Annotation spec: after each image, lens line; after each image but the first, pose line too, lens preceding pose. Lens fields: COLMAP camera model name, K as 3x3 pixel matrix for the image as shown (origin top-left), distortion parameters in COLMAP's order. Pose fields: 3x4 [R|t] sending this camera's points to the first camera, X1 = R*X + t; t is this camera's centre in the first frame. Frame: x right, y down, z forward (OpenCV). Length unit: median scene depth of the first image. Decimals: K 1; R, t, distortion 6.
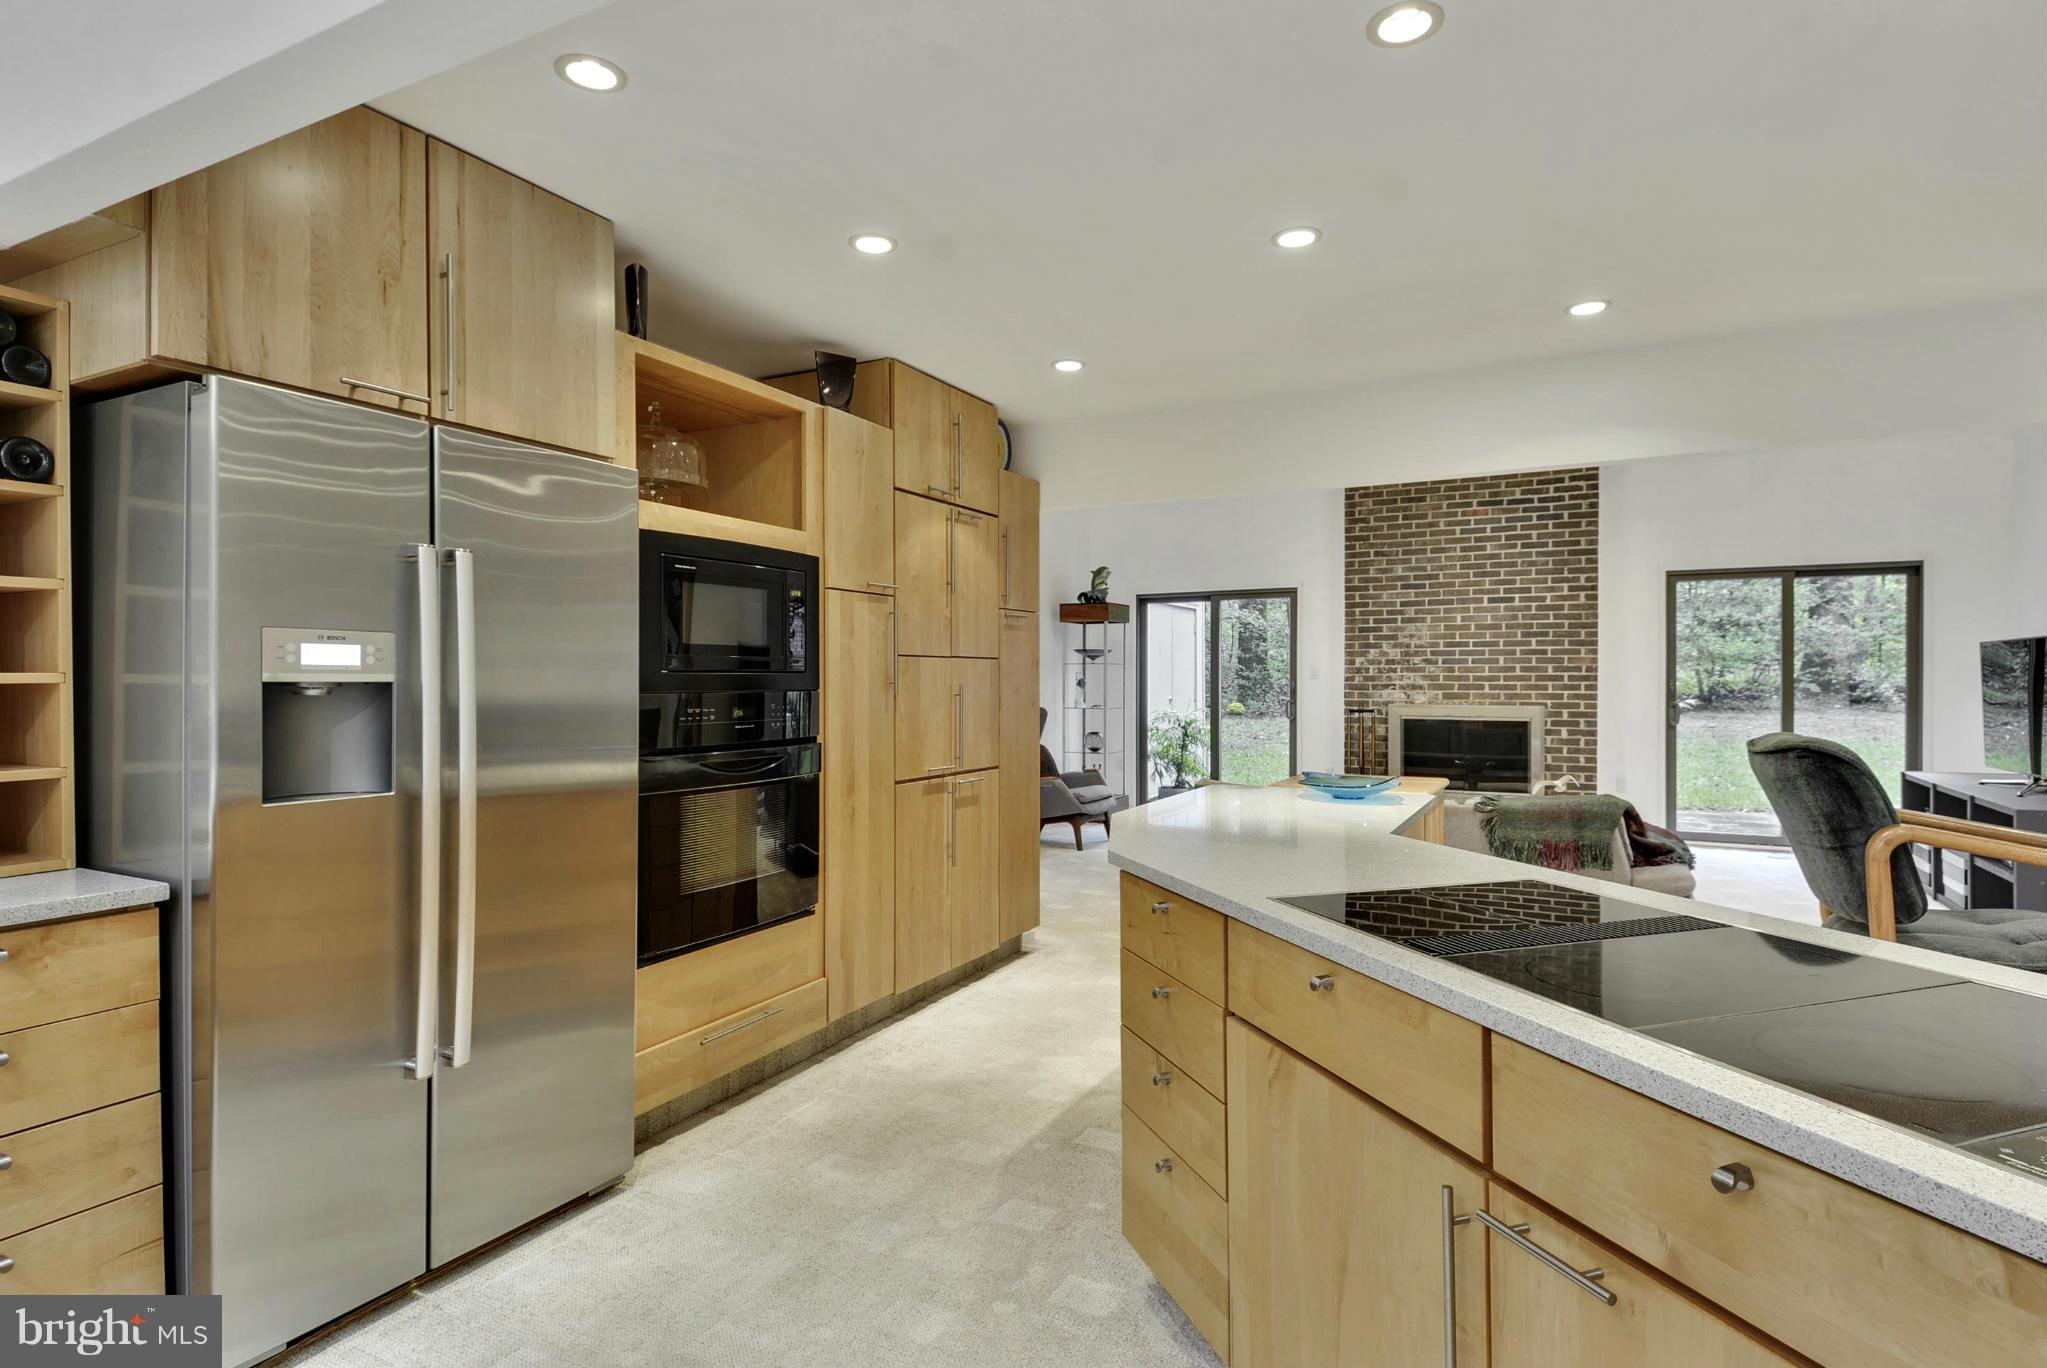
lens RADIAL K [[1076.7, 0, 1021.8], [0, 1076.7, 690.1], [0, 0, 1]] dist [0.030579, 0.000559]
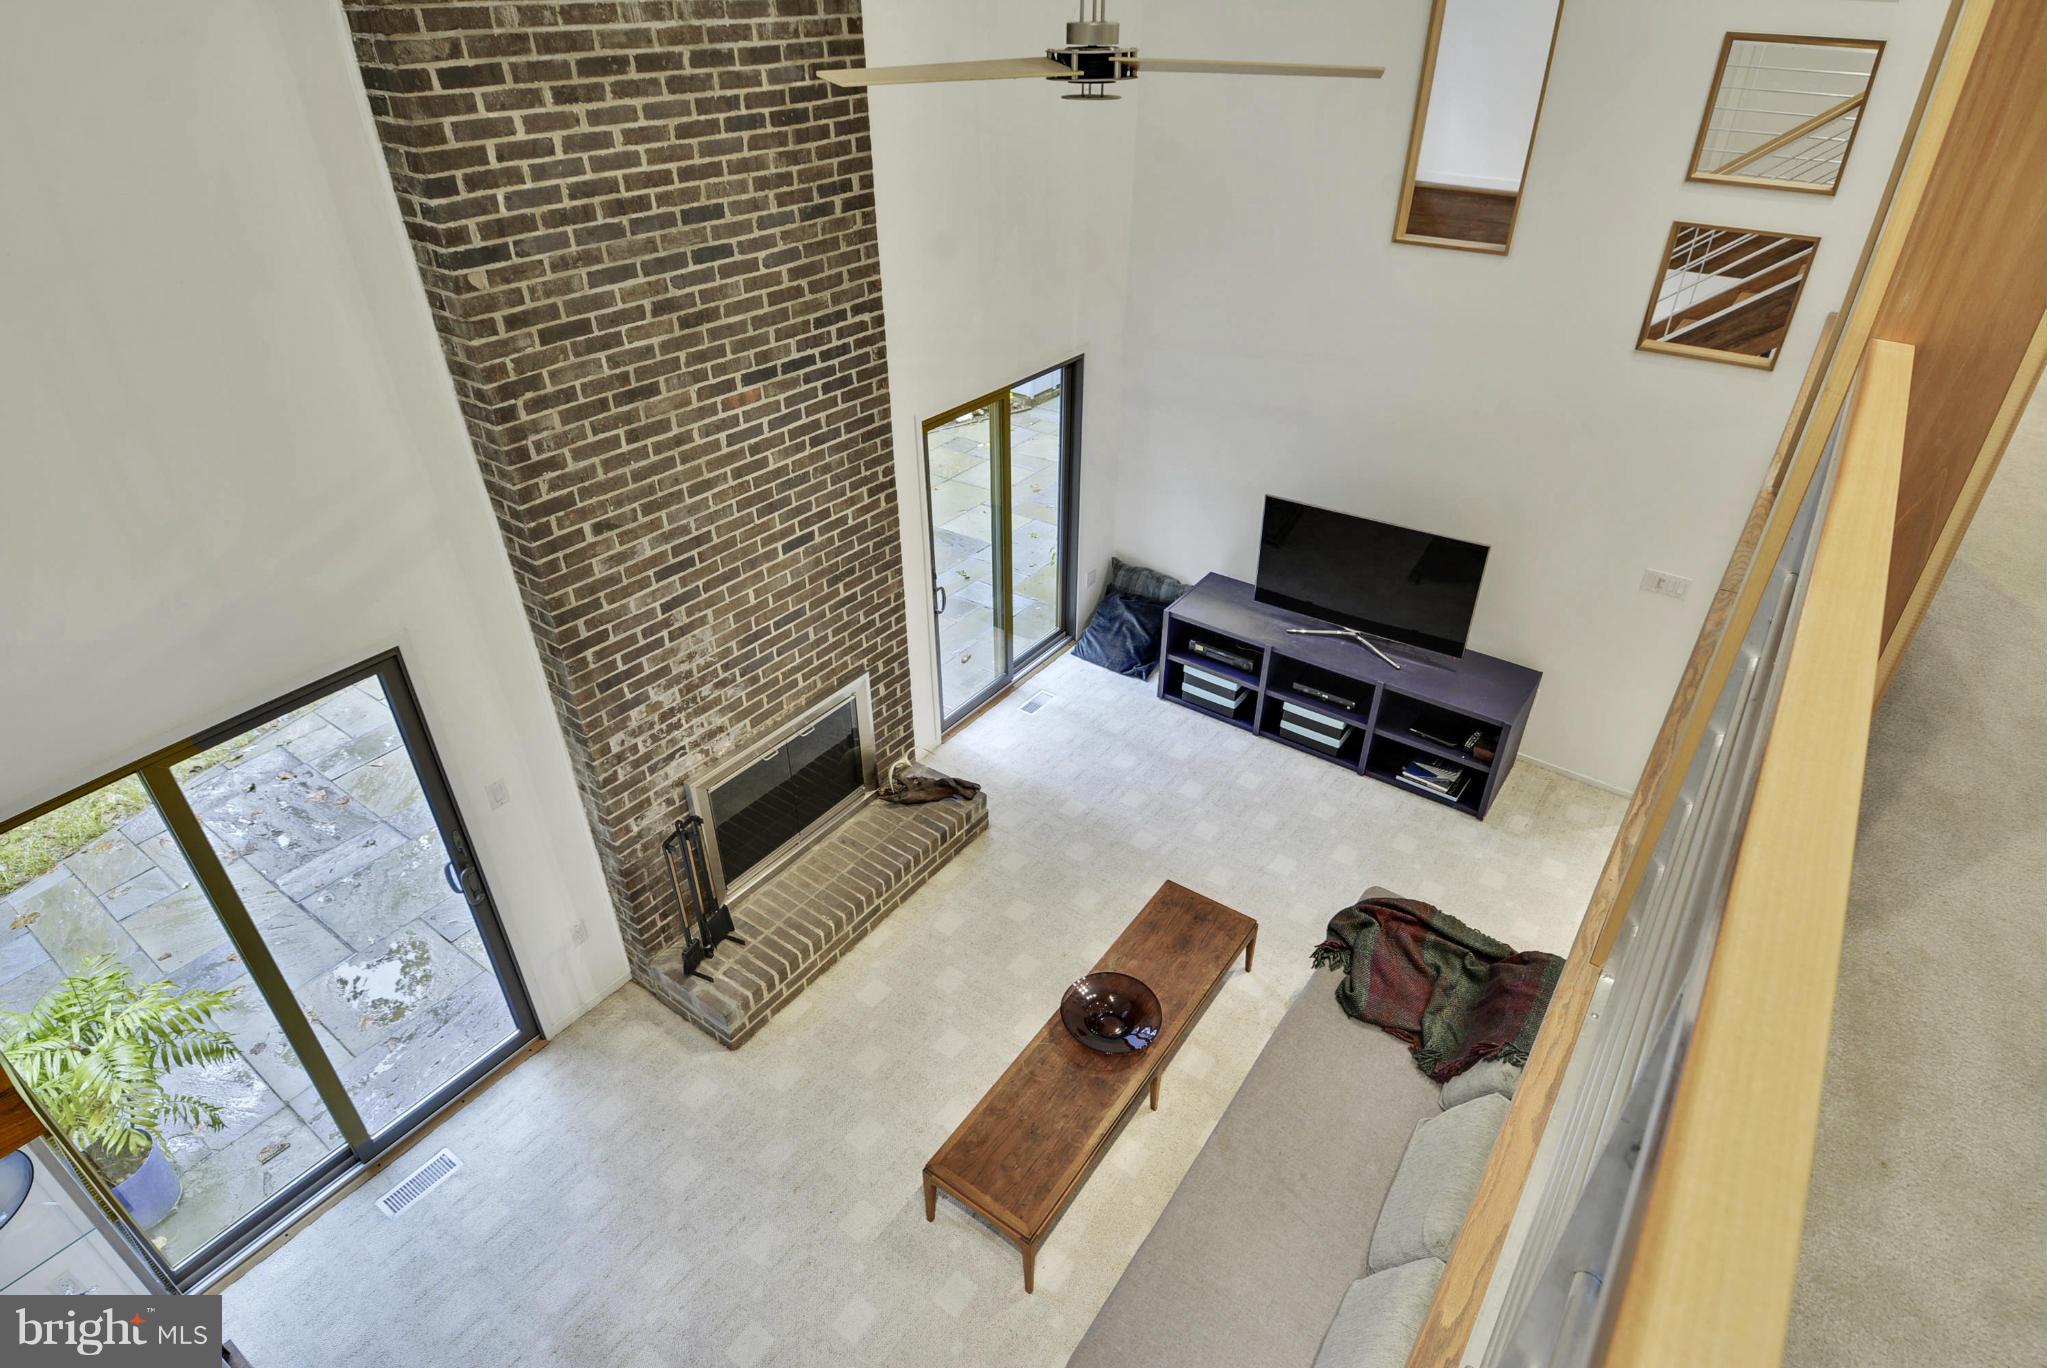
lens RADIAL K [[1076.7, 0, 1021.8], [0, 1076.7, 690.1], [0, 0, 1]] dist [0.030579, 0.000559]
pose [[0.135170, -0.550060, 0.824114, -0.052103], [0.006764, 0.832240, 0.554374, -0.330047], [-0.990799, -0.069360, 0.116215, 0.806889]]
